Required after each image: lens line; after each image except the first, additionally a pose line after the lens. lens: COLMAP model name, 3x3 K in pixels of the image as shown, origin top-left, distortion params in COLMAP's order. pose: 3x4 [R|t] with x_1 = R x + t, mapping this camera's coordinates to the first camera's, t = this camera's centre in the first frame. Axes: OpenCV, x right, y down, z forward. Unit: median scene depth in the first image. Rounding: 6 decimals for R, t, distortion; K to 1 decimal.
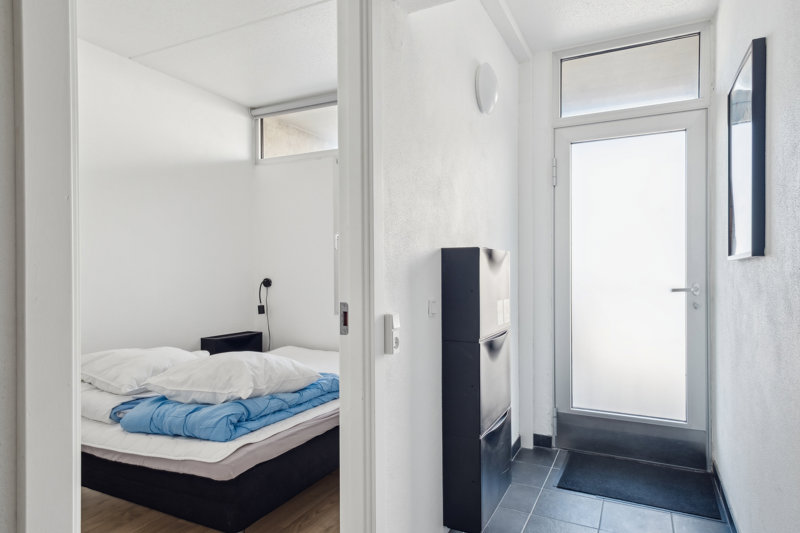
lens RADIAL K [[489.2, 0, 399.6], [0, 489.2, 270.5], [0, 0, 1]] dist [0.026996, -0.000414]
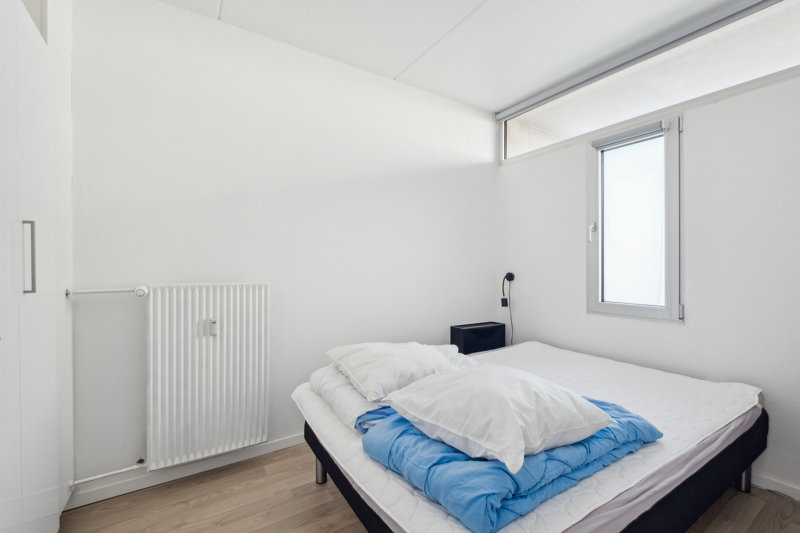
lens RADIAL K [[348.1, 0, 398.2], [0, 348.1, 266.6], [0, 0, 1]] dist [-0.000407, -0.000470]
pose [[0.859185, 0.005124, -0.511639, -0.184888], [-0.003166, 0.999984, 0.004699, 0.001538], [0.511655, -0.002417, 0.859188, 0.468766]]
